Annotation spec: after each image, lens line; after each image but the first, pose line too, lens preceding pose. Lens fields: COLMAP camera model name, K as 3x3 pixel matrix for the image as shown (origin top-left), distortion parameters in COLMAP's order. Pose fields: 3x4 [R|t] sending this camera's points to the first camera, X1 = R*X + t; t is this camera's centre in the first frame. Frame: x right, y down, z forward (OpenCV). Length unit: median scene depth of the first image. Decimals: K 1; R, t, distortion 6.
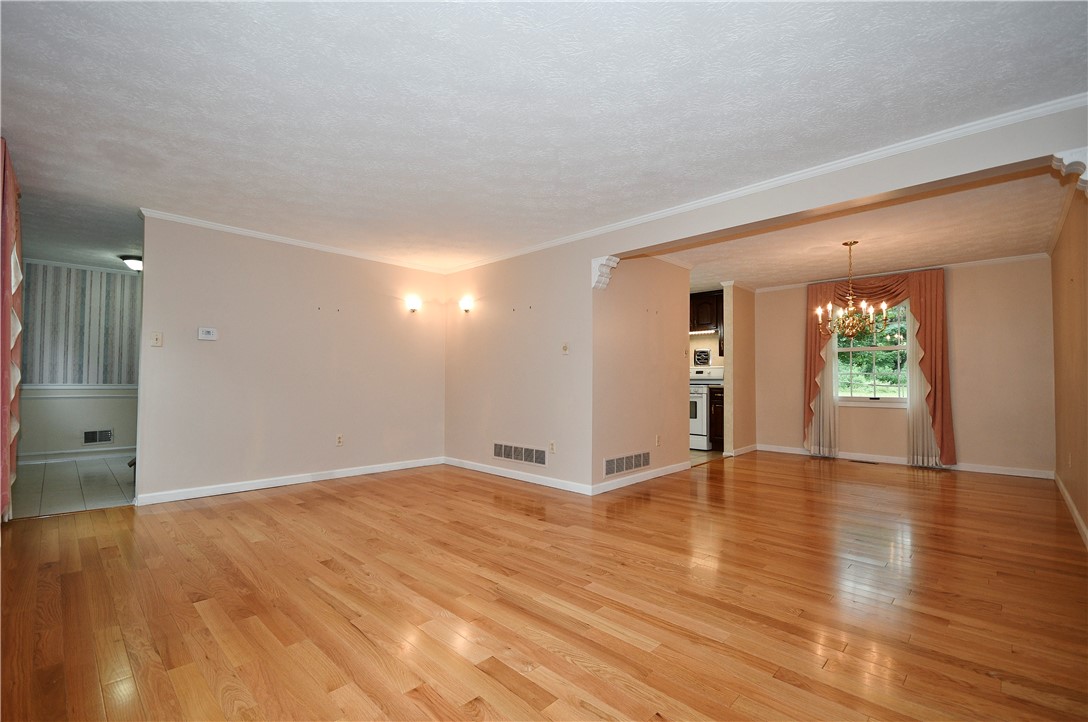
lens RADIAL K [[478.9, 0, 539.0], [0, 478.9, 367.7], [0, 0, 1]] dist [-0.003270, -0.003119]
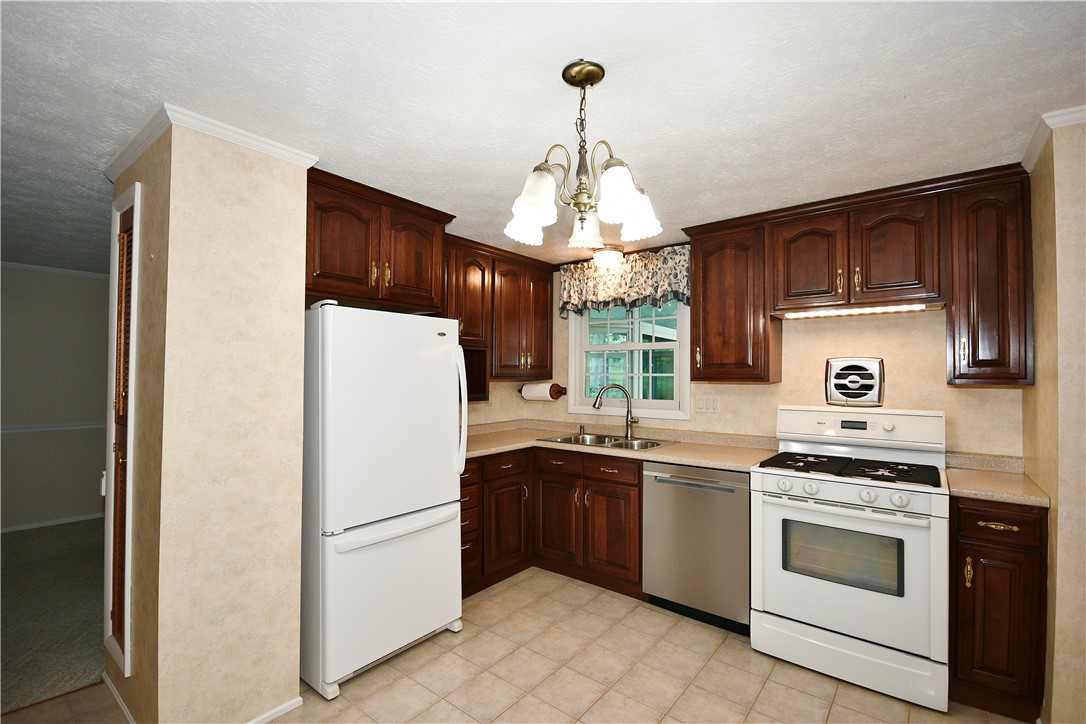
lens RADIAL K [[490.8, 0, 525.1], [0, 490.8, 367.6], [0, 0, 1]] dist [0.000300, -0.000843]
pose [[0.996335, 0.002903, 0.085483, 0.078768], [-0.004102, 0.999896, 0.013858, -0.046045], [-0.085434, -0.014158, 0.996243, 0.829558]]
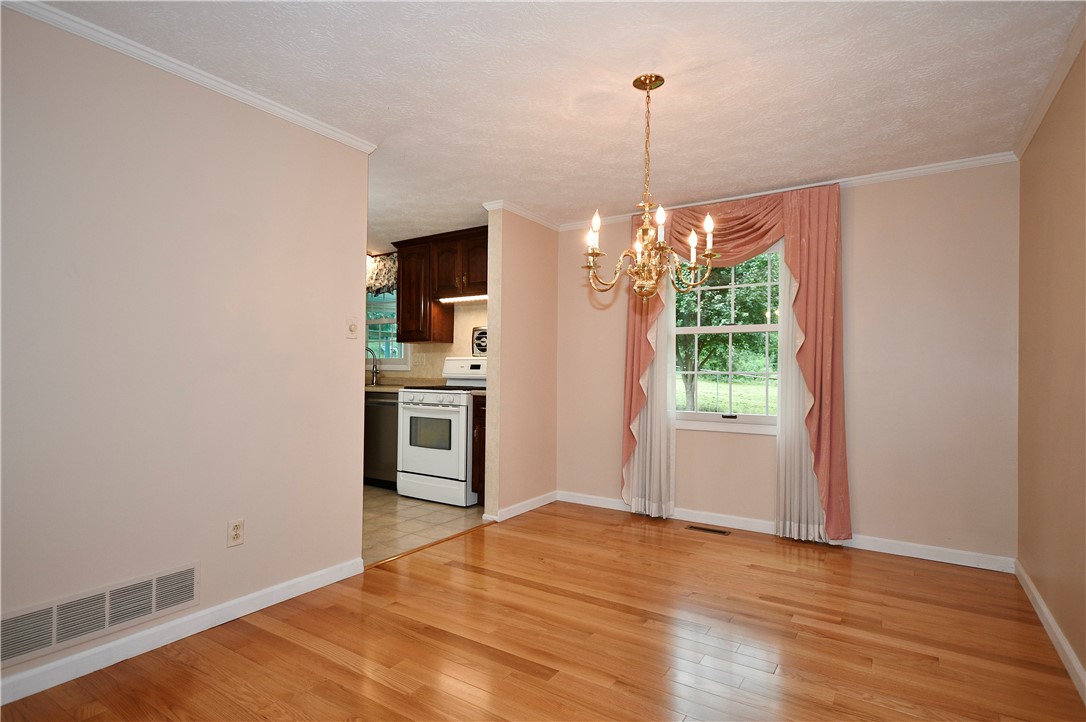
lens RADIAL K [[562.9, 0, 541.5], [0, 562.9, 366.9], [0, 0, 1]] dist [0.006839, 0.002094]
pose [[0.980340, 0.004954, 0.197255, 0.349381], [-0.009519, 0.999708, 0.022200, -0.007793], [-0.197087, -0.023641, 0.980101, 0.385418]]
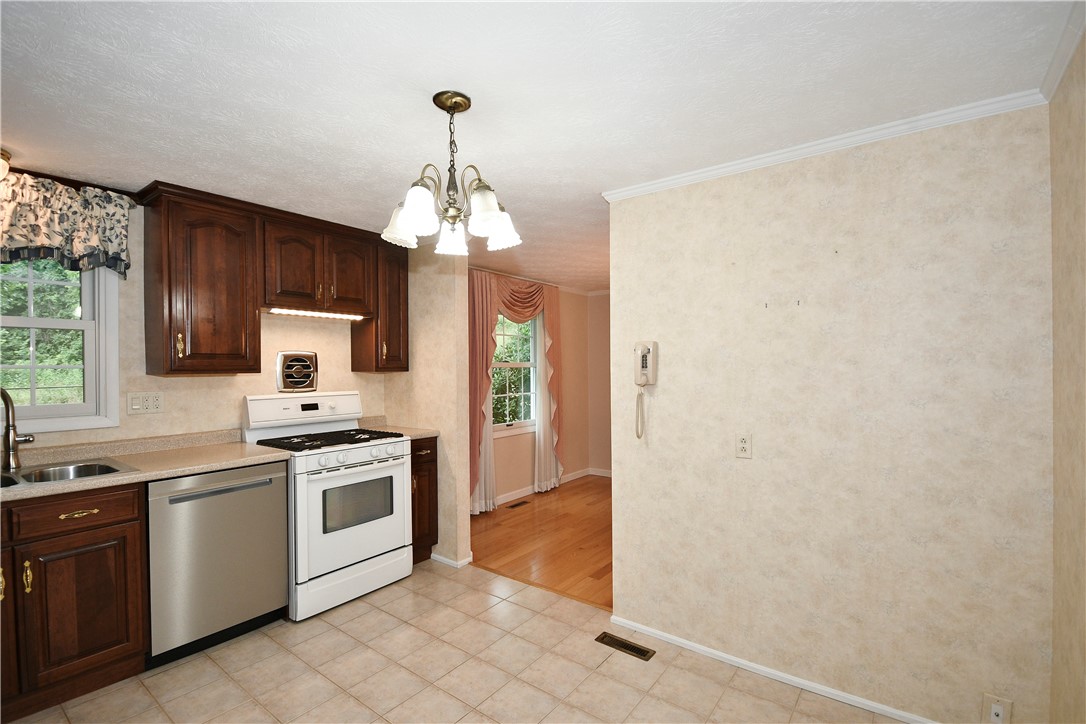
lens RADIAL K [[490.8, 0, 550.9], [0, 490.8, 367.0], [0, 0, 1]] dist [0.000300, -0.000843]
pose [[-0.143929, -0.004497, 0.989578, -0.166042], [-0.025855, 0.999665, 0.000783, -0.040244], [-0.989250, -0.025473, -0.143997, 1.067068]]
